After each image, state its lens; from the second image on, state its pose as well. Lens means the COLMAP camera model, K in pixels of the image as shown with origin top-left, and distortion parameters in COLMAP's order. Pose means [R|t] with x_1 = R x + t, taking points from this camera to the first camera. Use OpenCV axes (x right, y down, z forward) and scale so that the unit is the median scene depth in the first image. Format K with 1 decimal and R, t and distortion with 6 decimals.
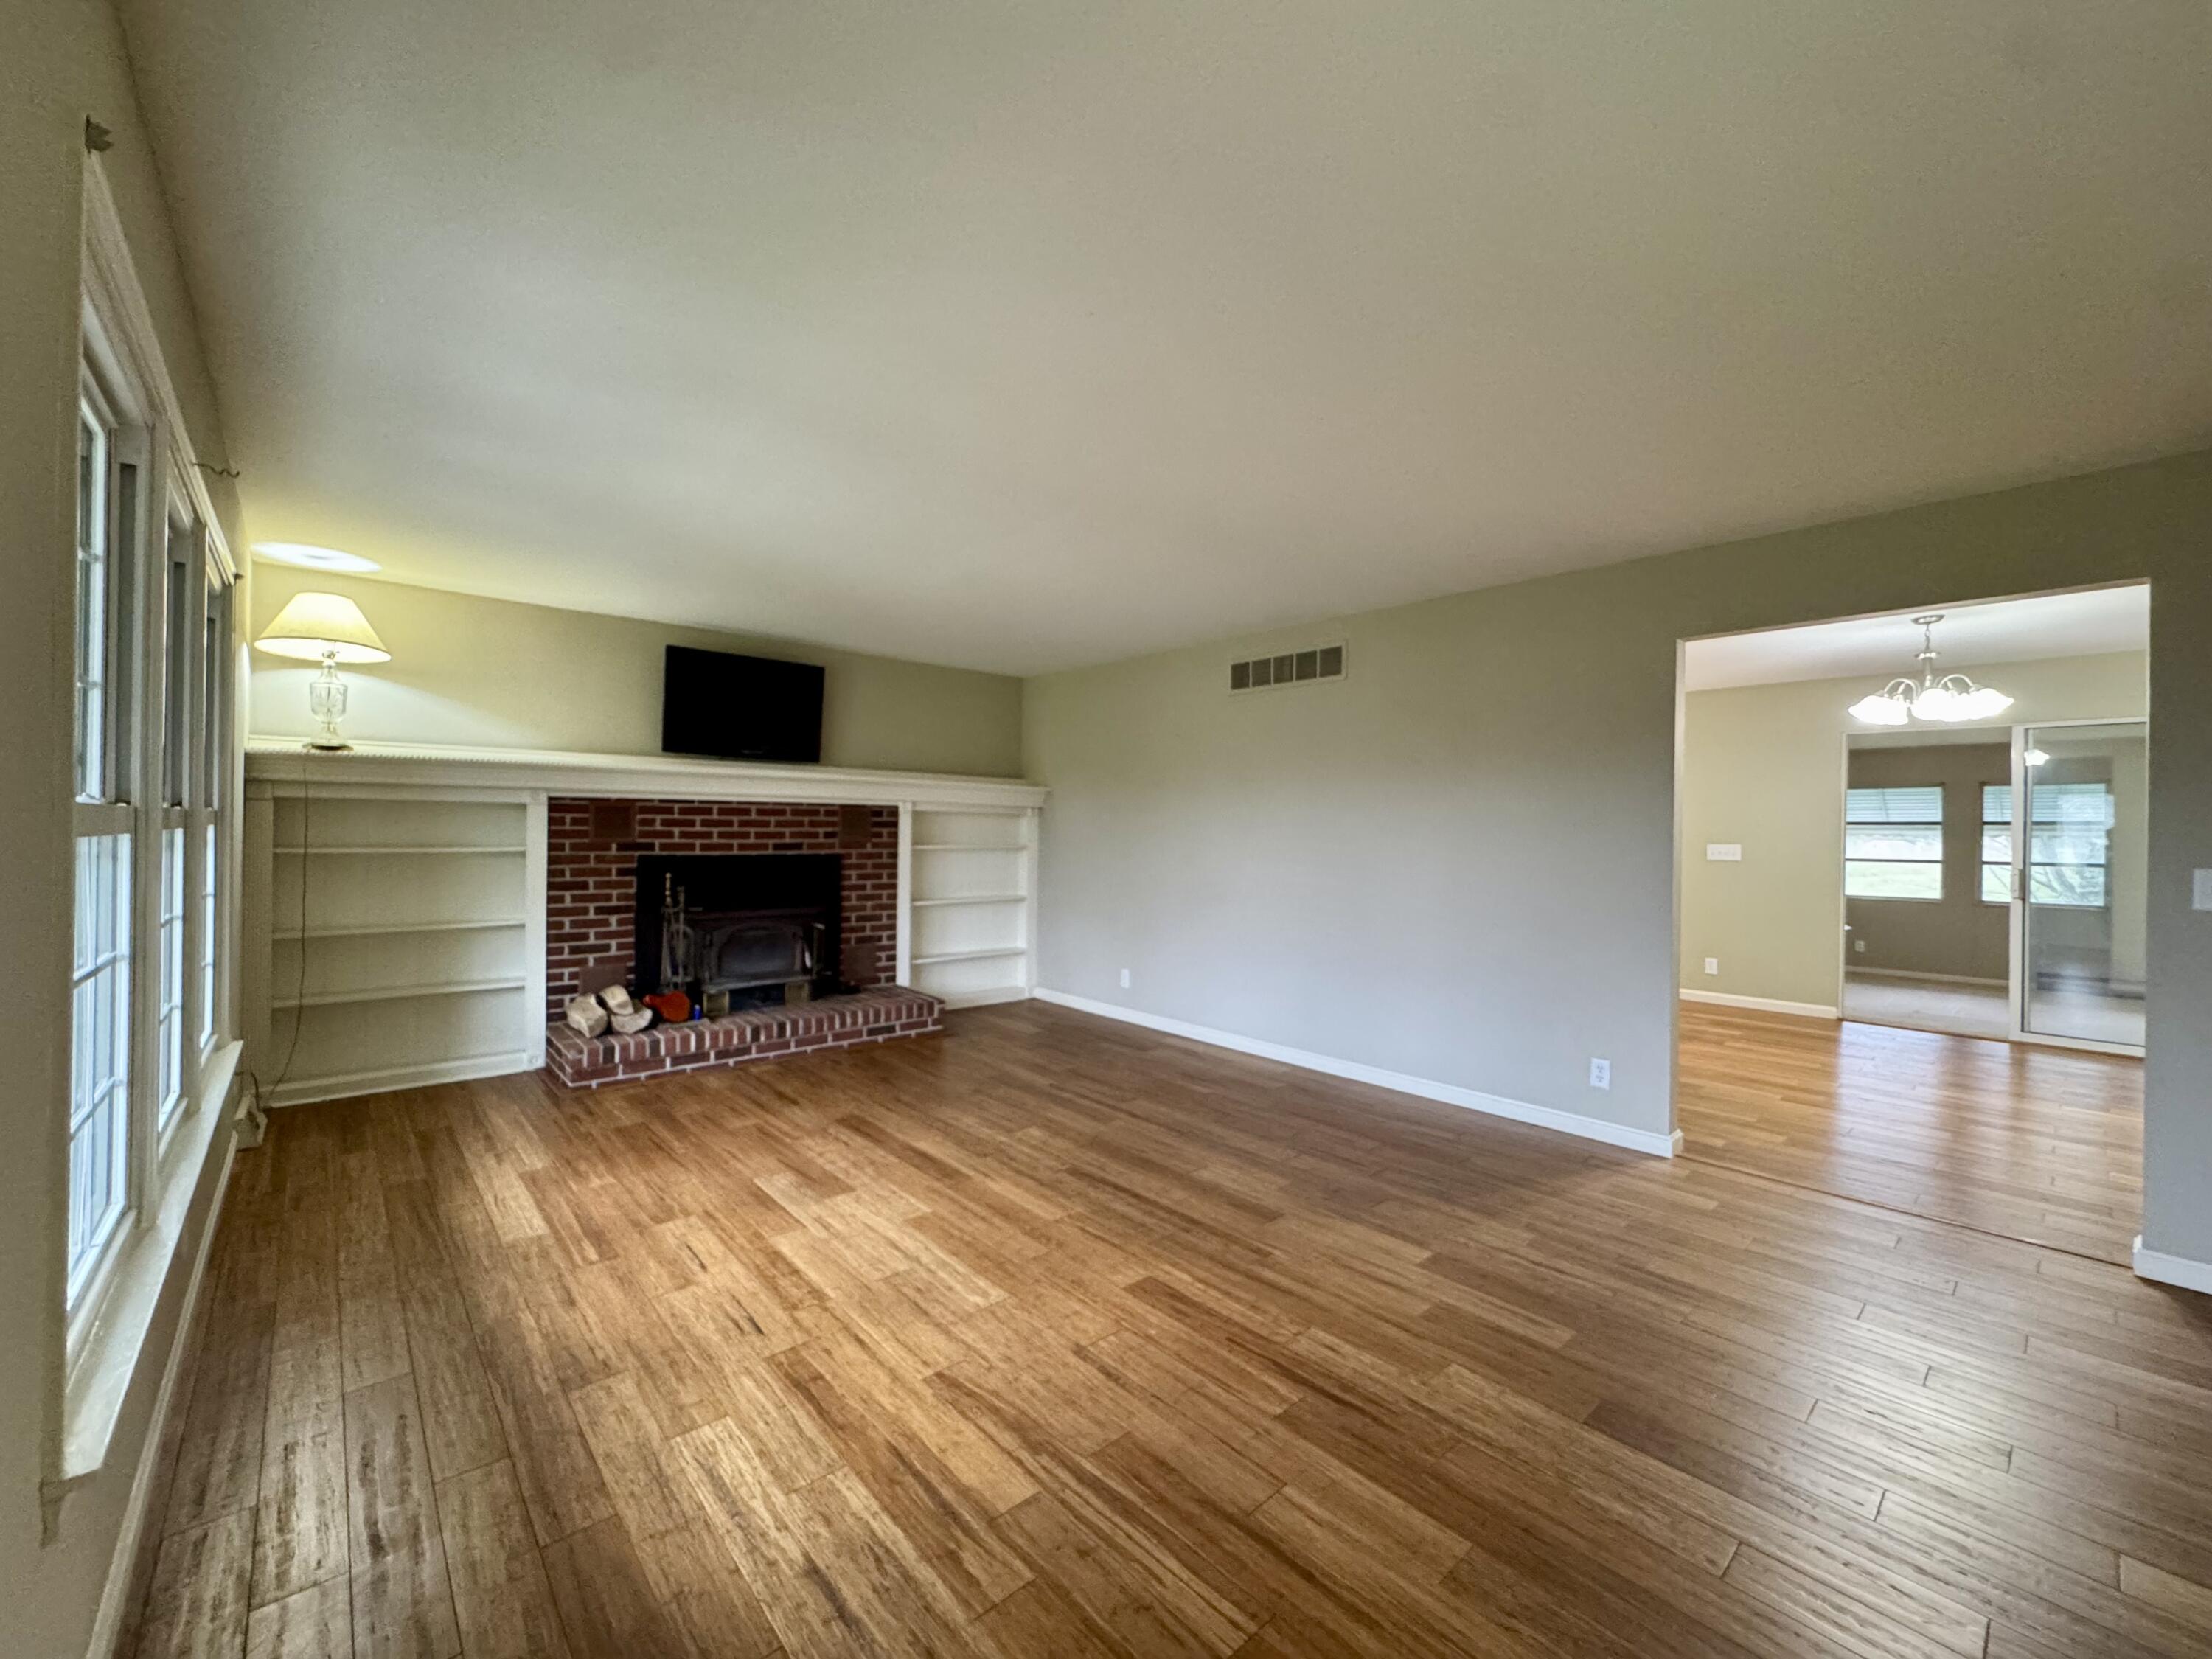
lens RADIAL K [[892.0, 0, 1106.0], [0, 892.0, 829.5], [0, 0, 1]] dist [-0.003110, -0.000011]
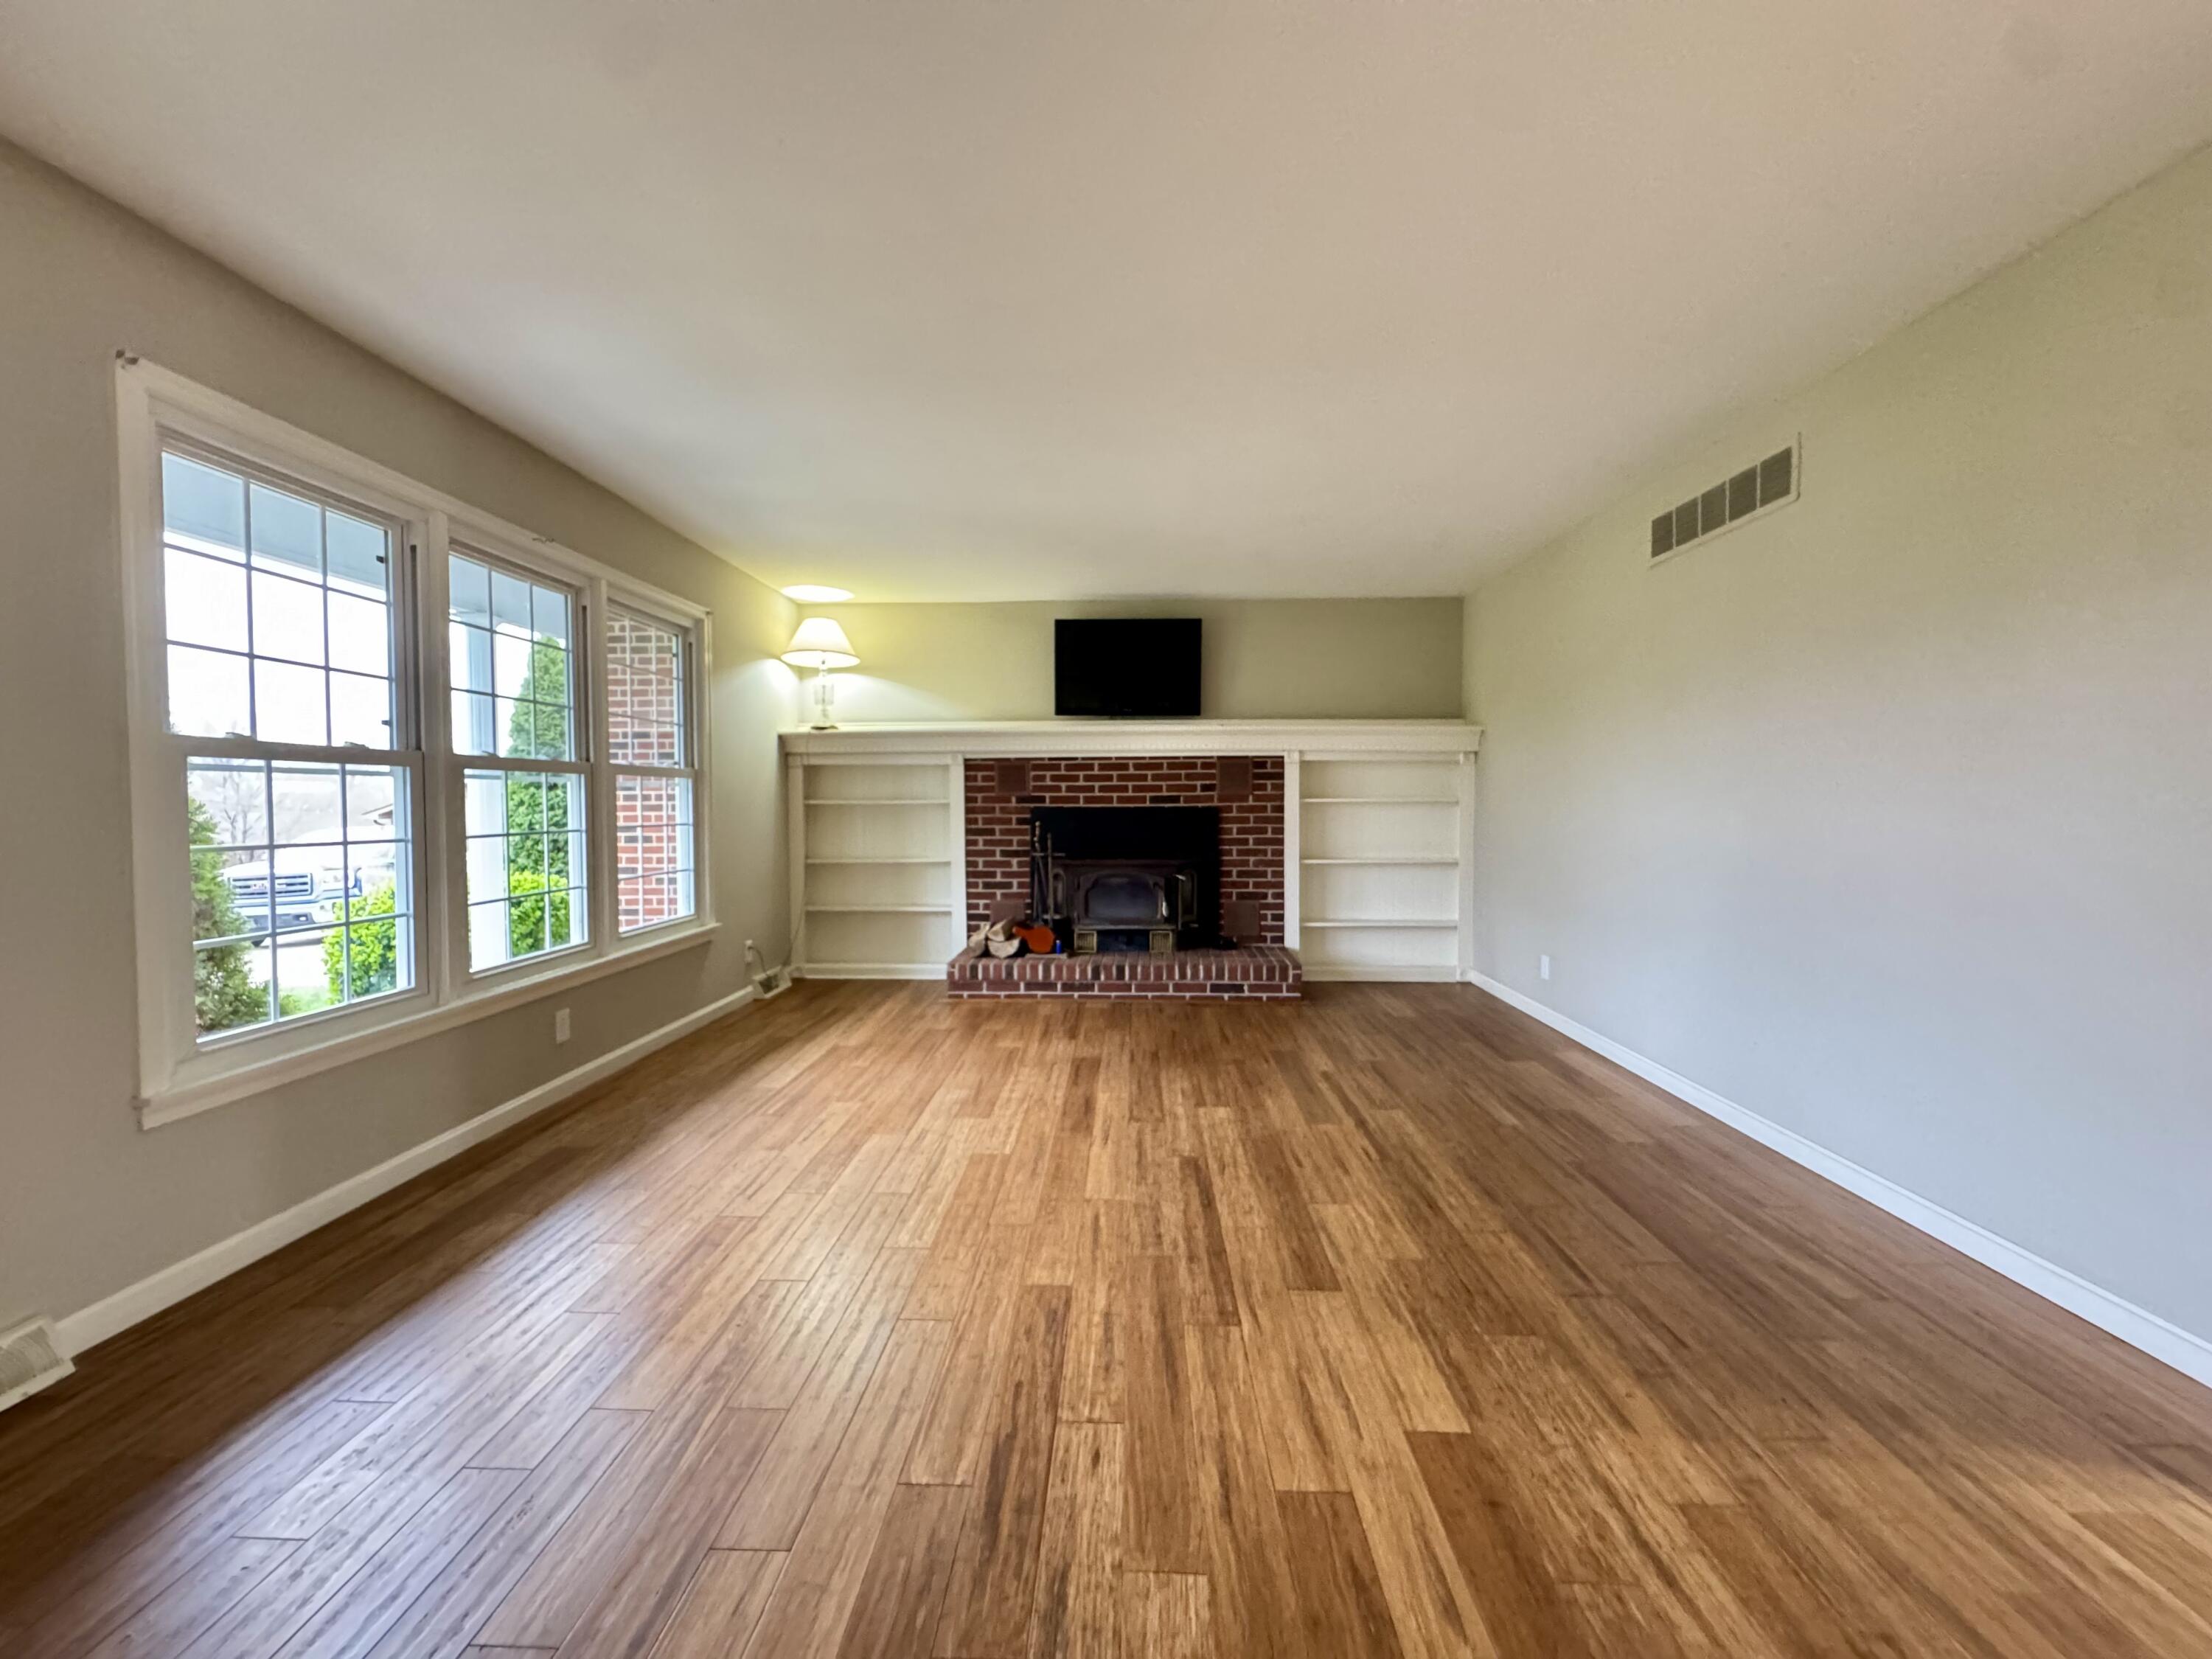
lens RADIAL K [[890.7, 0, 1100.7], [0, 890.7, 827.7], [0, 0, 1]] dist [-0.004994, 0.000254]
pose [[0.720390, 0.006061, -0.693543, 0.346318], [0.011620, 0.999716, 0.020808, 0.033882], [0.693472, -0.023049, 0.720115, 0.239300]]
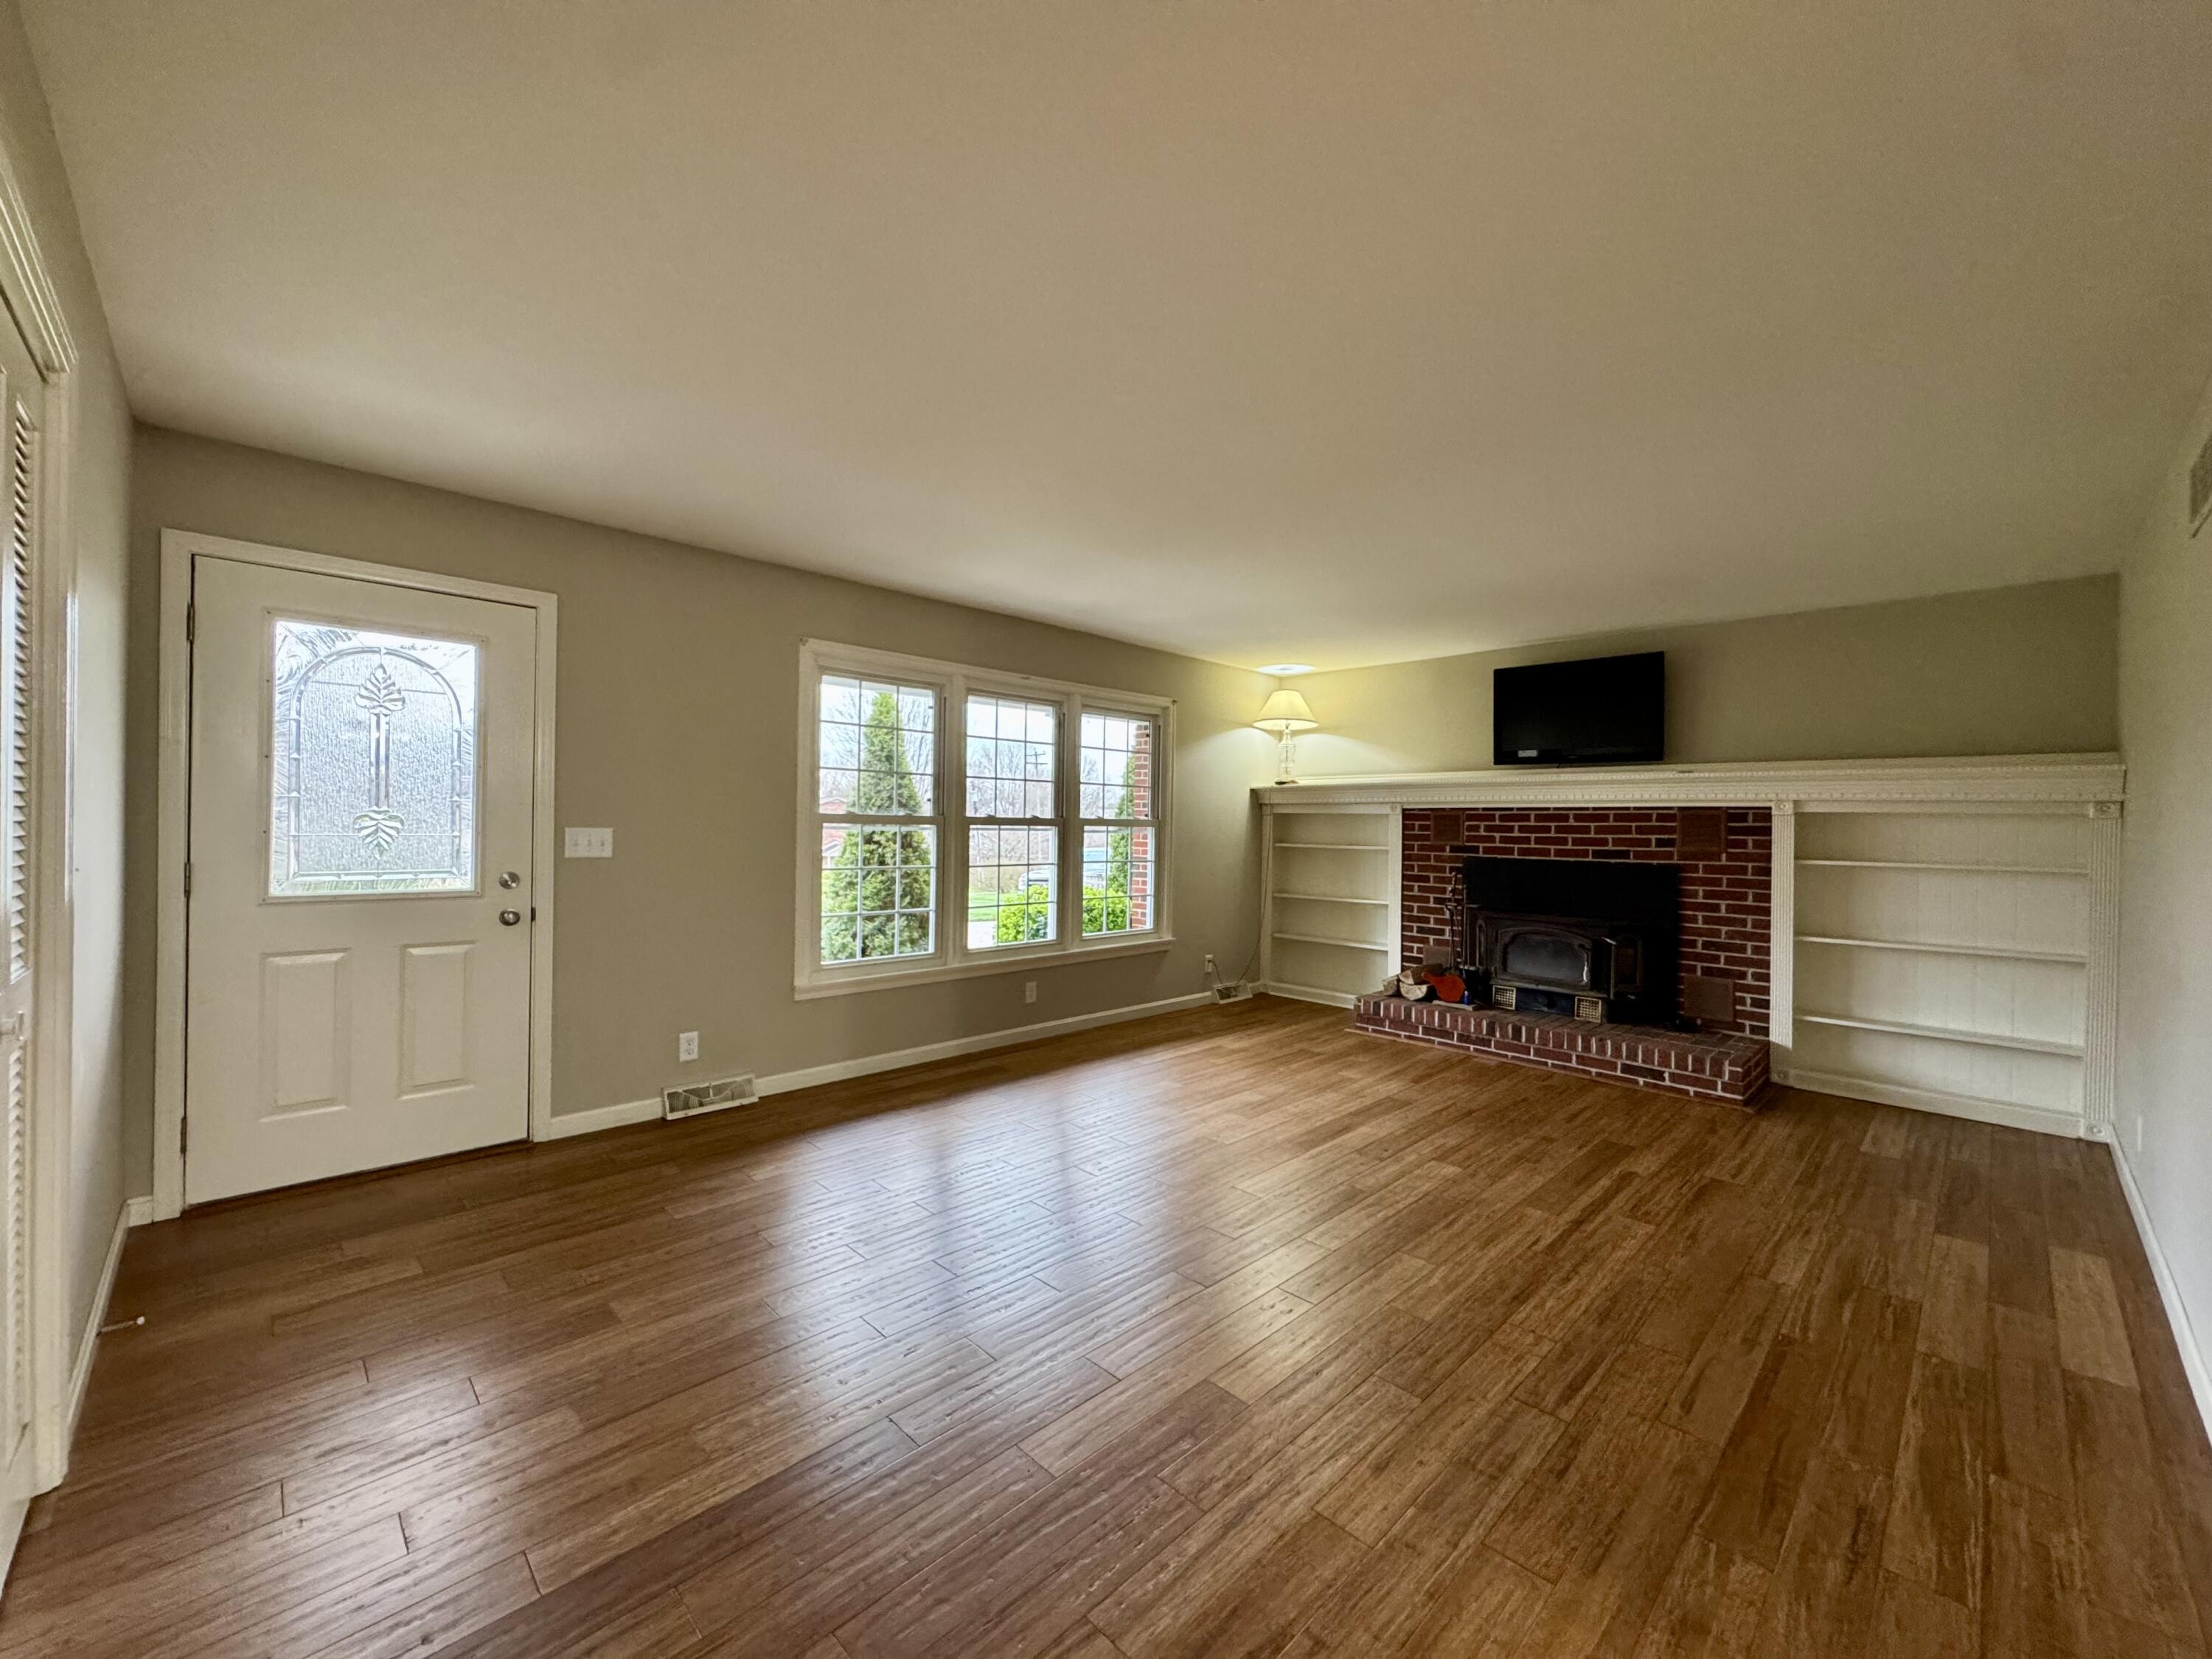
lens RADIAL K [[883.8, 0, 1095.9], [0, 883.8, 826.7], [0, 0, 1]] dist [-0.007270, 0.000033]
pose [[0.040396, -0.009950, -0.999134, 0.623973], [-0.017362, 0.999792, -0.010658, 0.010803], [0.999033, 0.017778, 0.040215, 0.485720]]
